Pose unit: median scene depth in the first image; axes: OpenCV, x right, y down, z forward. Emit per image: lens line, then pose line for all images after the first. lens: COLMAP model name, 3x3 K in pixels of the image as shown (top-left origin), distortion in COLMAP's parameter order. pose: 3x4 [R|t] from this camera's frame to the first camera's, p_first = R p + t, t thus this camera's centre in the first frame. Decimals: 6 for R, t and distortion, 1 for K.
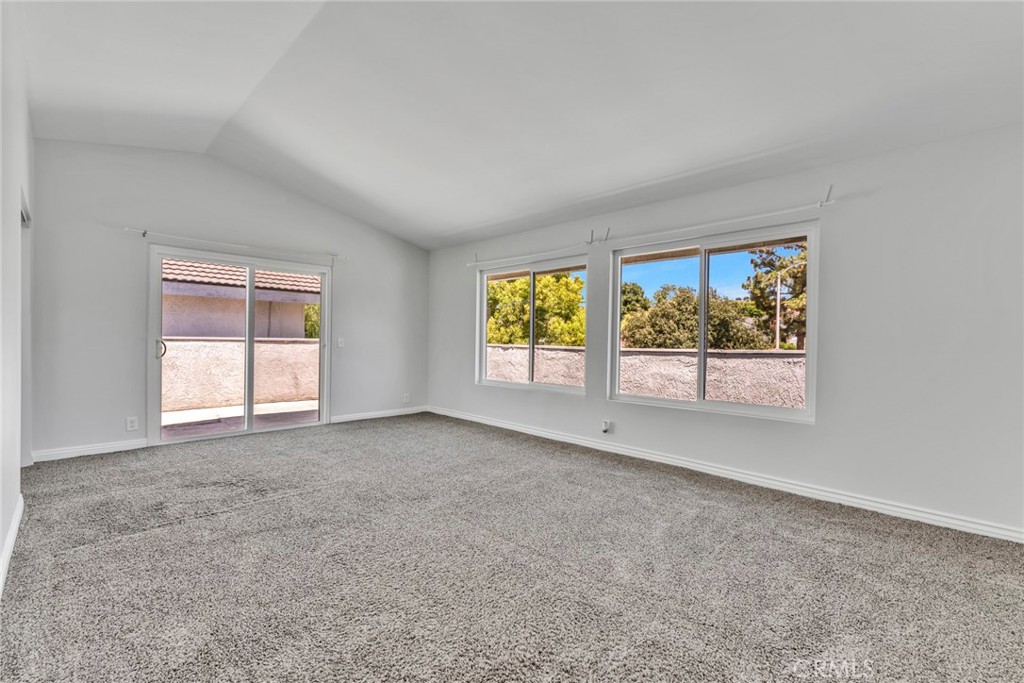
lens RADIAL K [[408.9, 0, 509.7], [0, 408.9, 341.7], [0, 0, 1]] dist [0.002732, -0.000027]
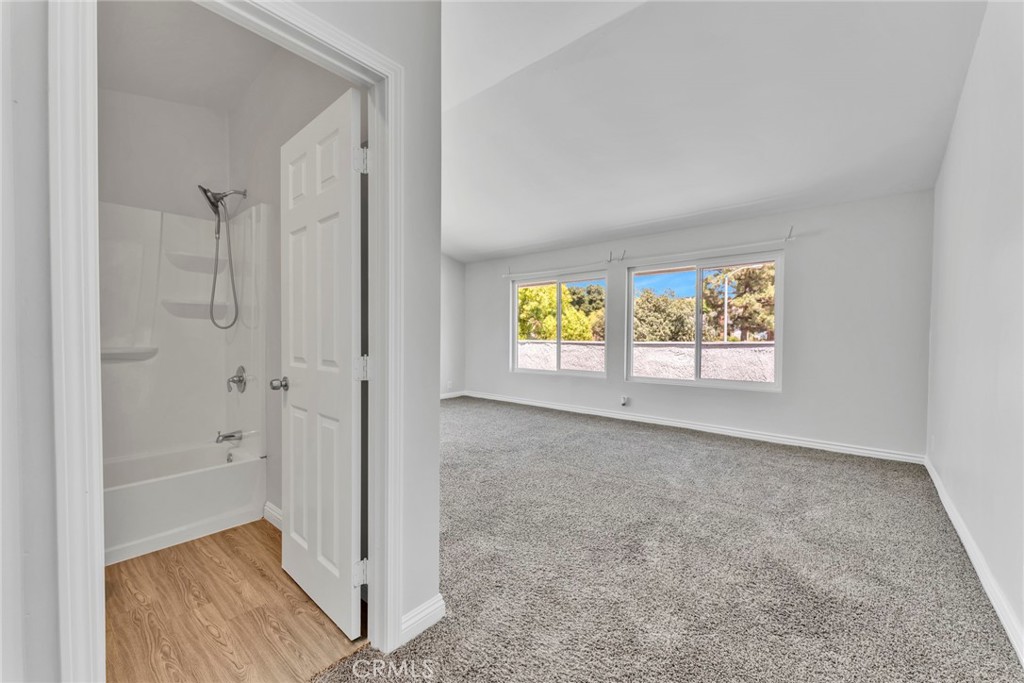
lens RADIAL K [[371.6, 0, 509.3], [0, 371.6, 340.6], [0, 0, 1]] dist [0.002419, 0.000179]
pose [[0.998202, -0.012161, 0.058701, -0.170079], [0.011685, 0.999896, 0.008436, -0.001800], [-0.058798, -0.007735, 0.998240, -0.147769]]
